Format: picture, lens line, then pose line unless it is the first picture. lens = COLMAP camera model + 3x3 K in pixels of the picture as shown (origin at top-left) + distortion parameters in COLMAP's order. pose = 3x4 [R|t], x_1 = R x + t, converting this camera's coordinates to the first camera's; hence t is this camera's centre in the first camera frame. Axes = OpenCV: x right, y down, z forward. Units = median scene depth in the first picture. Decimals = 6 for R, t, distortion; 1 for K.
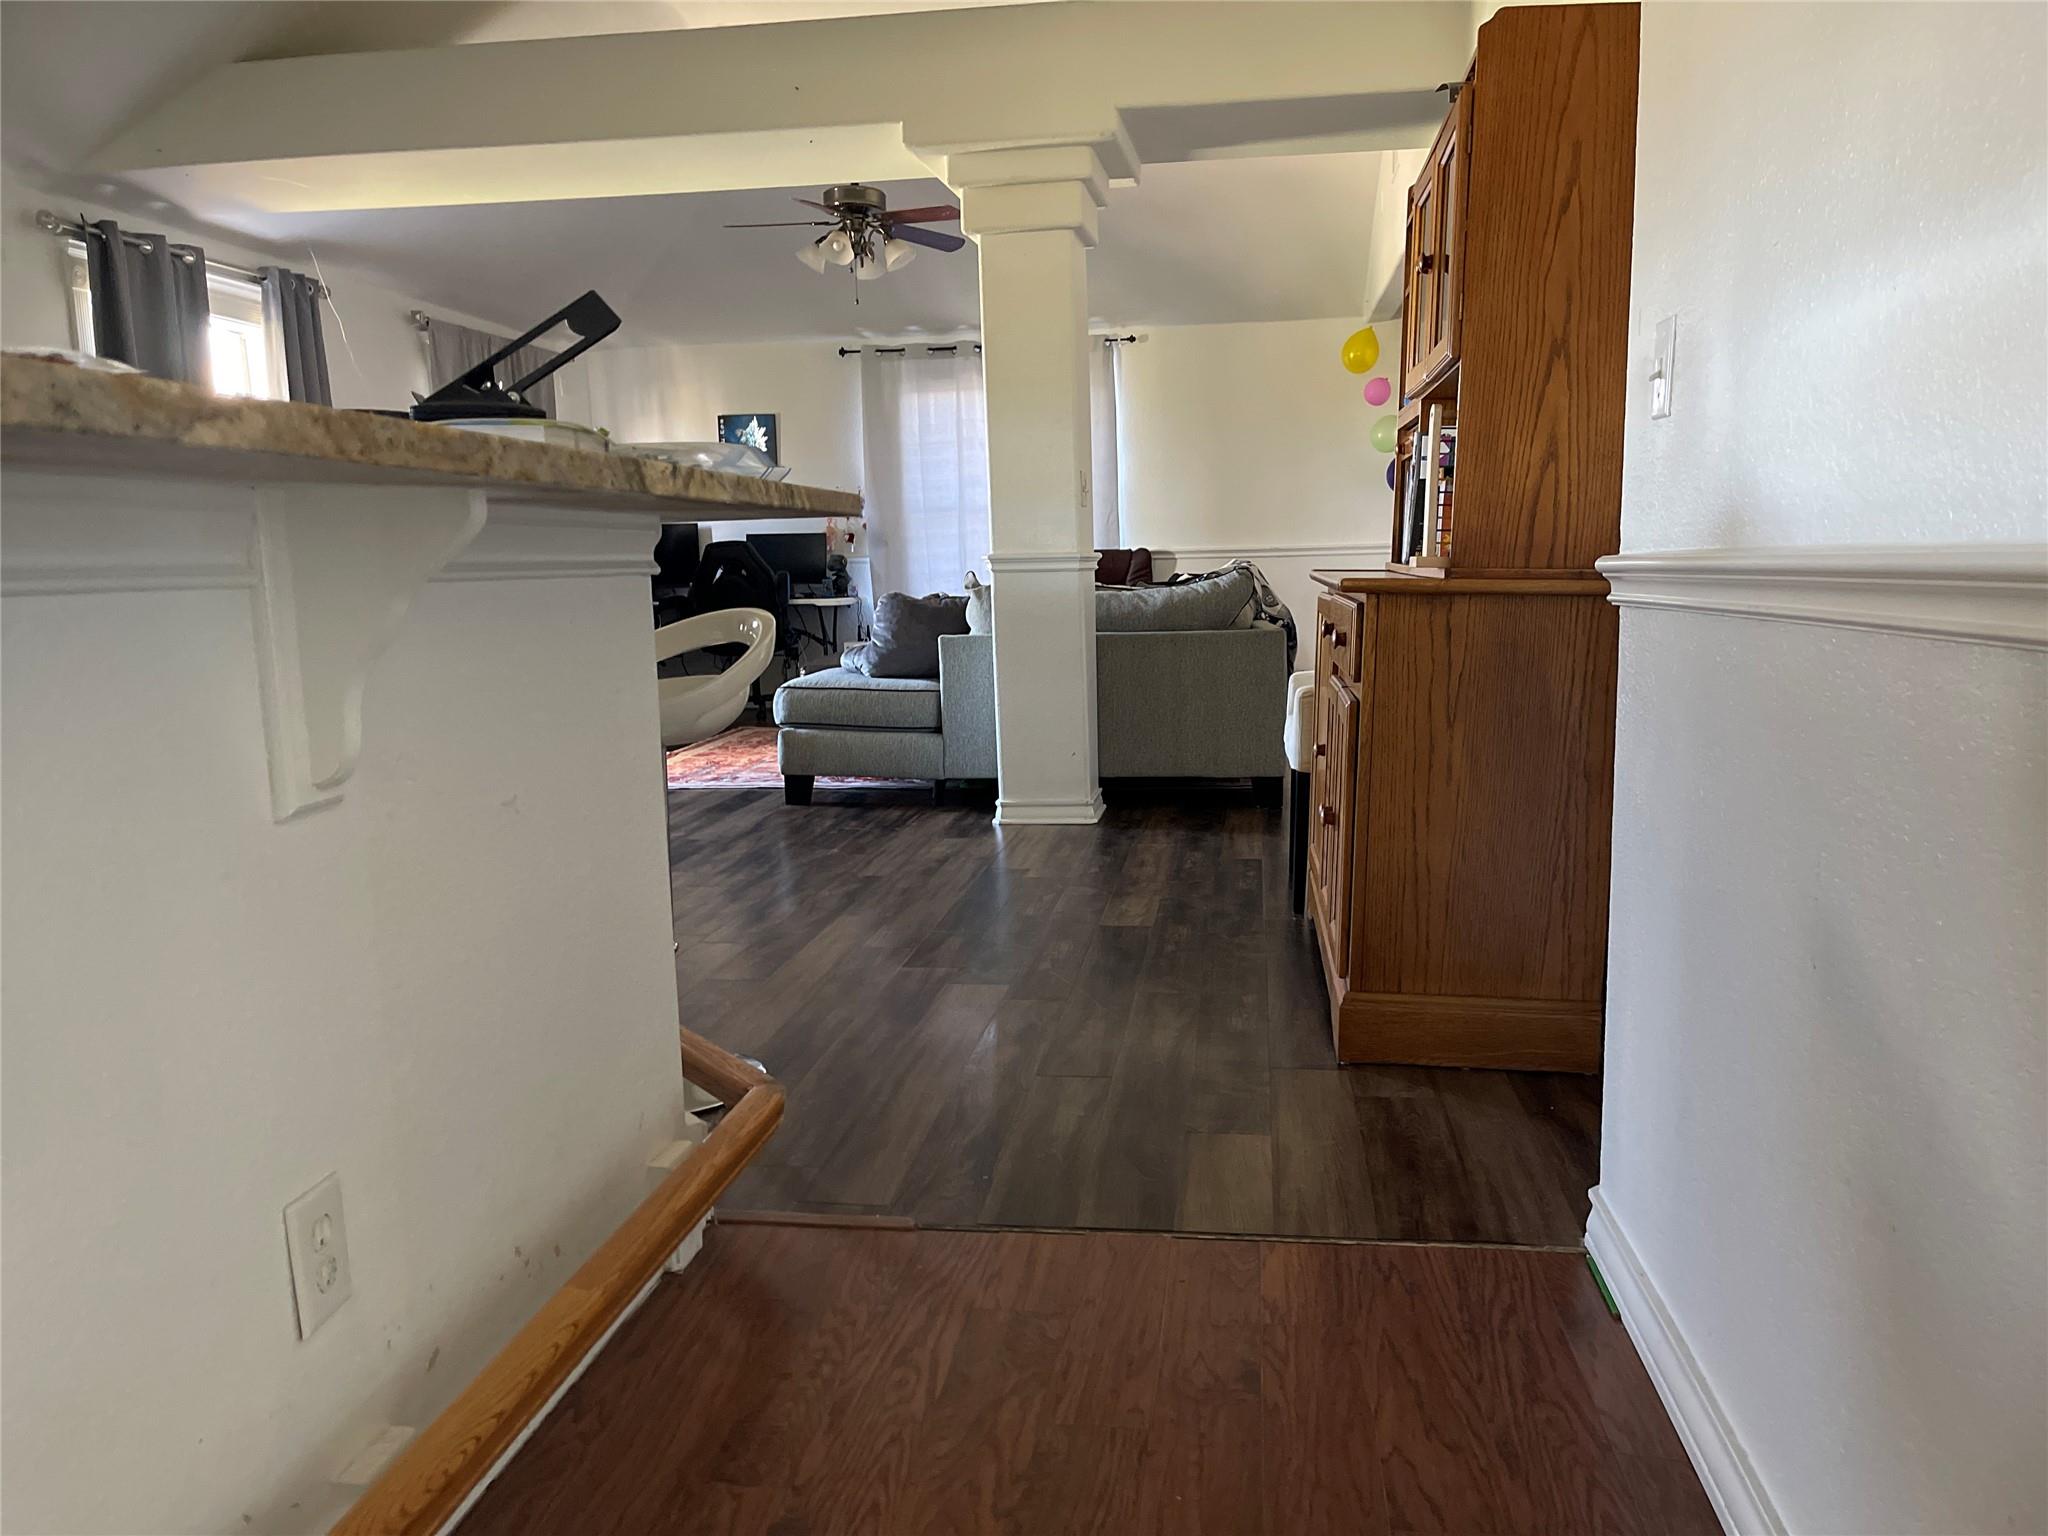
lens RADIAL K [[1564.6, 0, 1038.2], [0, 1564.6, 778.8], [0, 0, 1]] dist [0.061917, -0.037435]
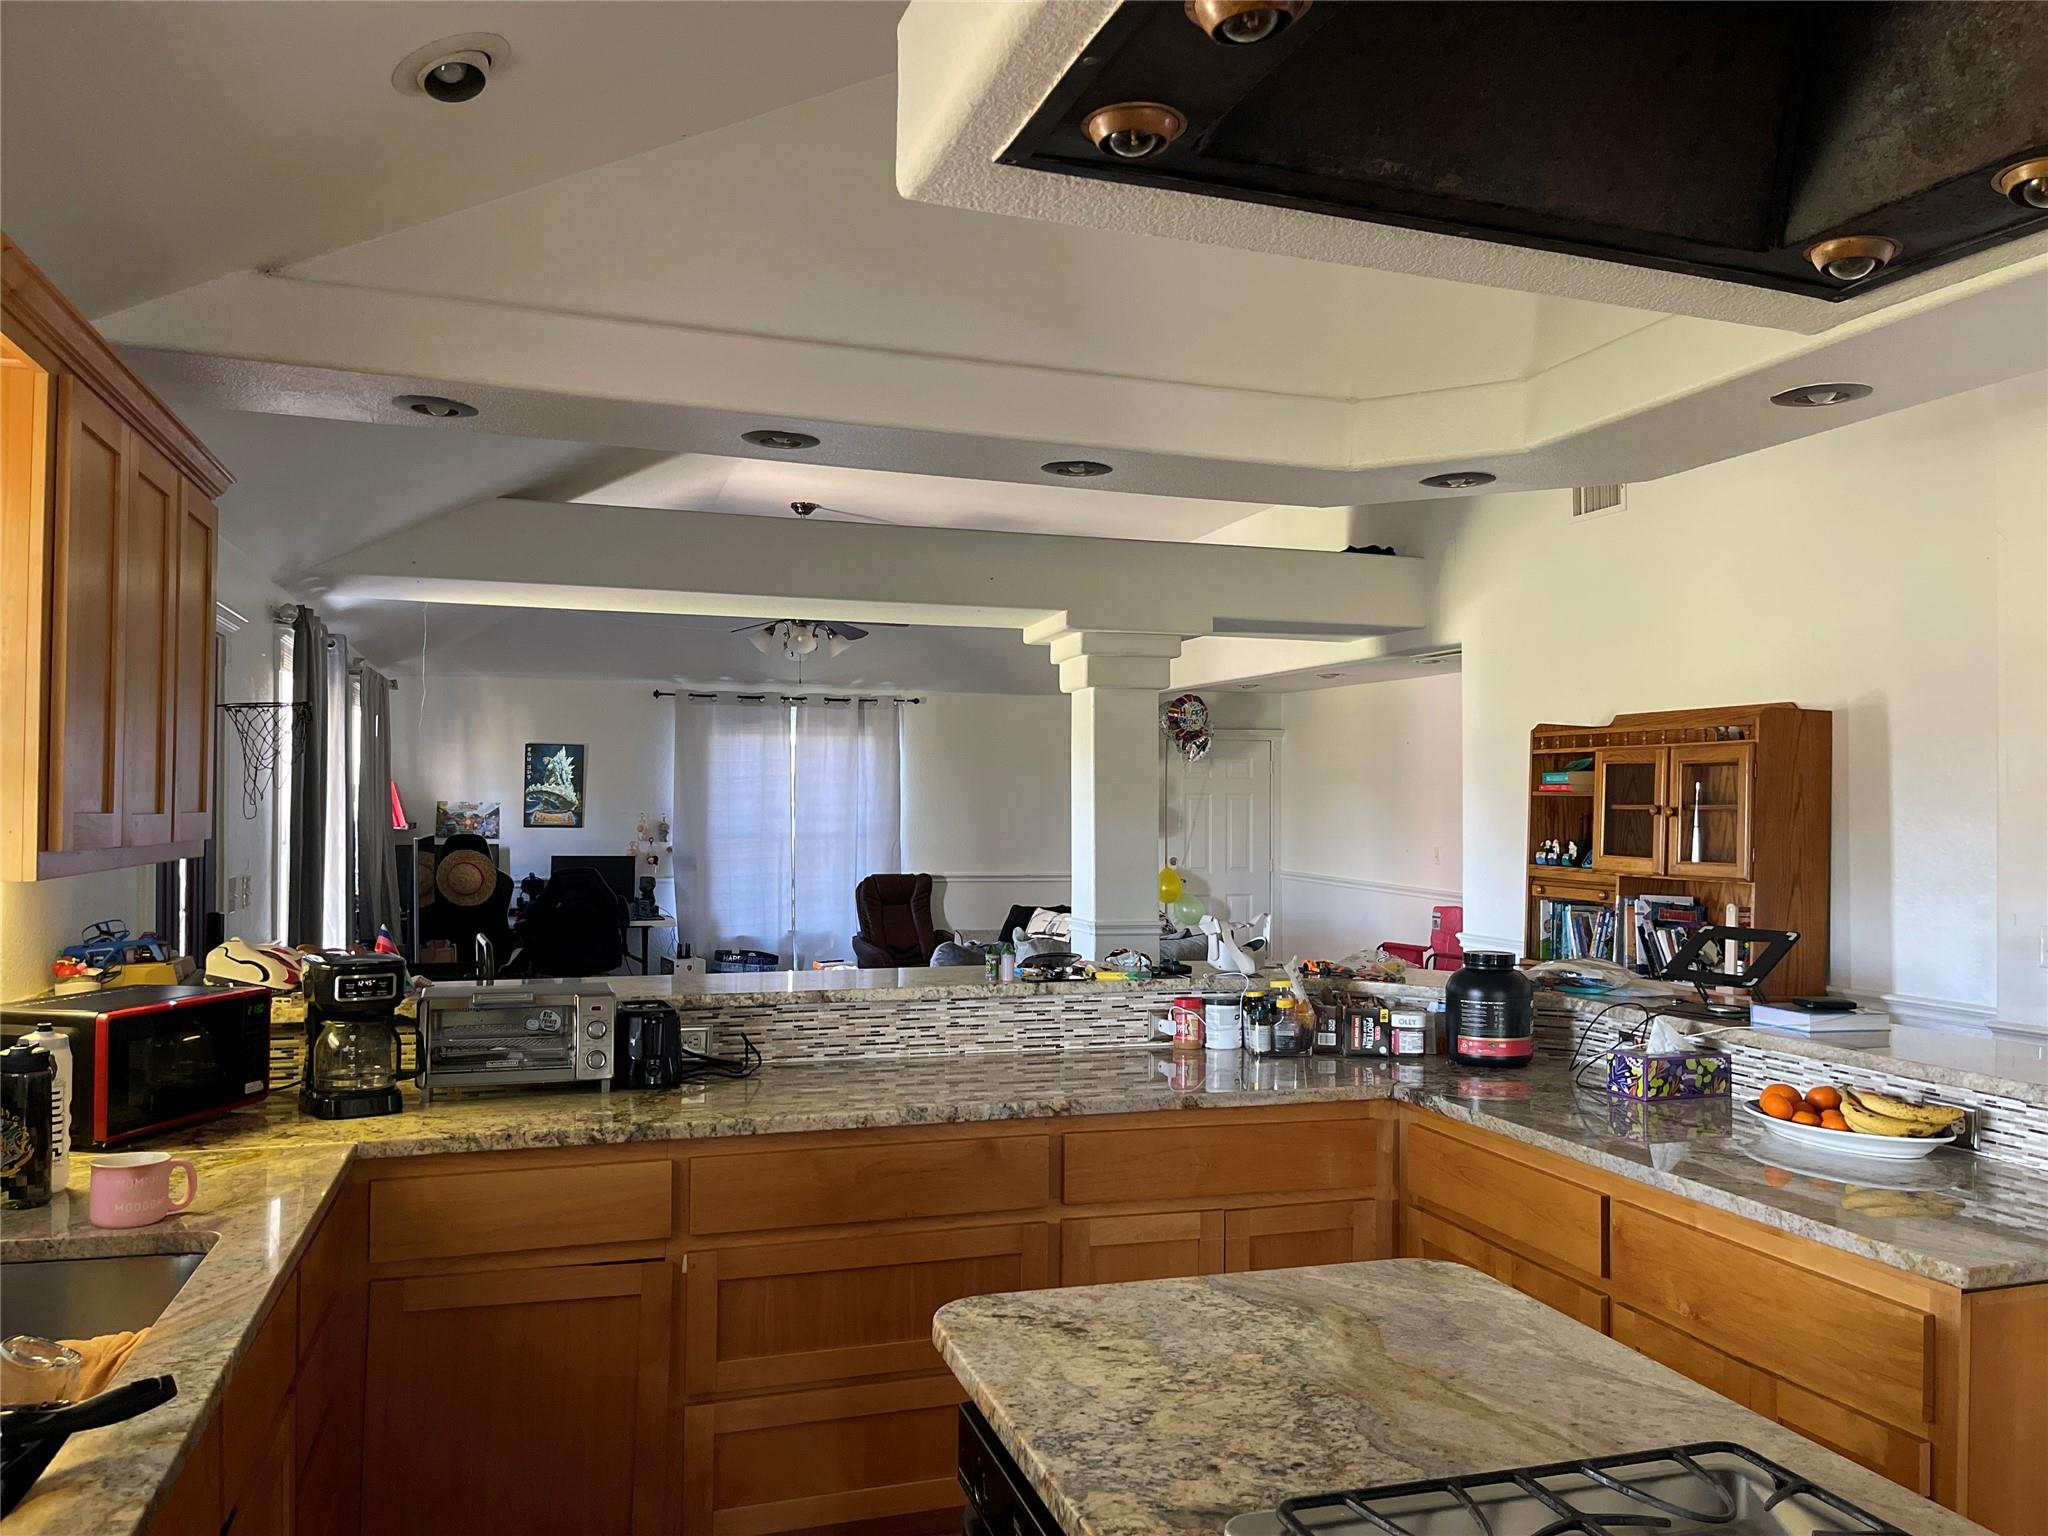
lens RADIAL K [[1564.6, 0, 1032.8], [0, 1564.6, 769.7], [0, 0, 1]] dist [0.061917, -0.037435]
pose [[0.901487, 0.036883, 0.431232, -0.360717], [0.034453, 0.987085, -0.156448, -0.038230], [-0.431433, 0.155893, 0.888573, -0.082629]]
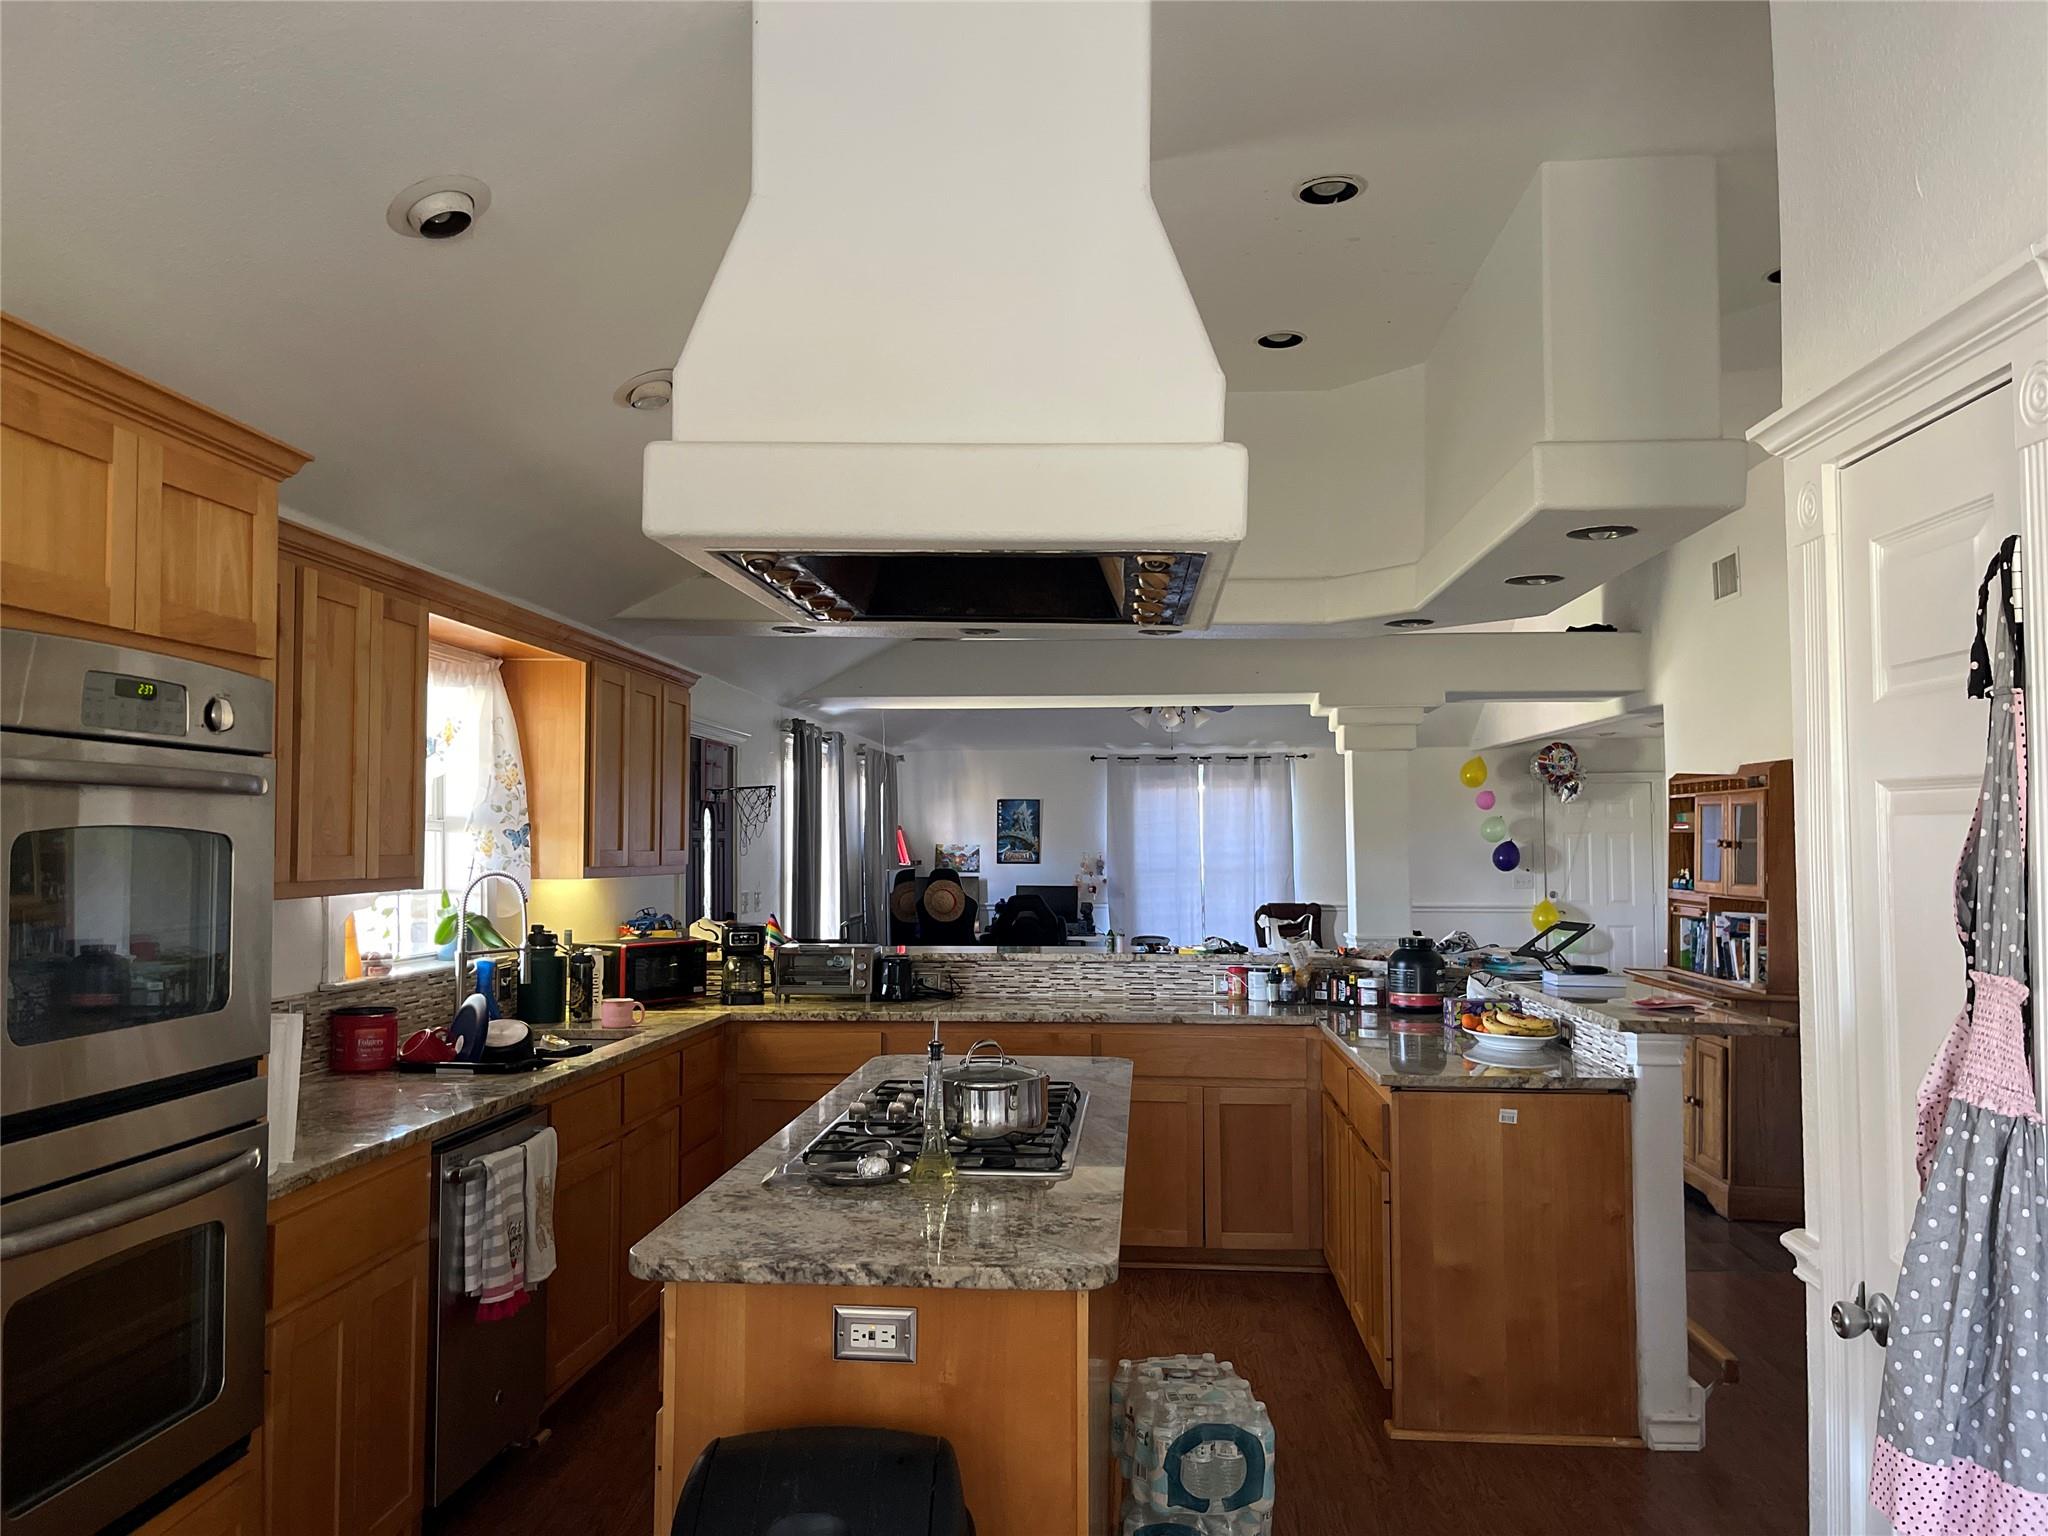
lens RADIAL K [[1564.6, 0, 1002.9], [0, 1564.6, 766.9], [0, 0, 1]] dist [0.061917, -0.037435]
pose [[0.998525, 0.022115, 0.049580, -0.273811], [-0.012374, 0.981943, -0.188773, -0.000822], [-0.052860, 0.187881, 0.980768, -0.356851]]
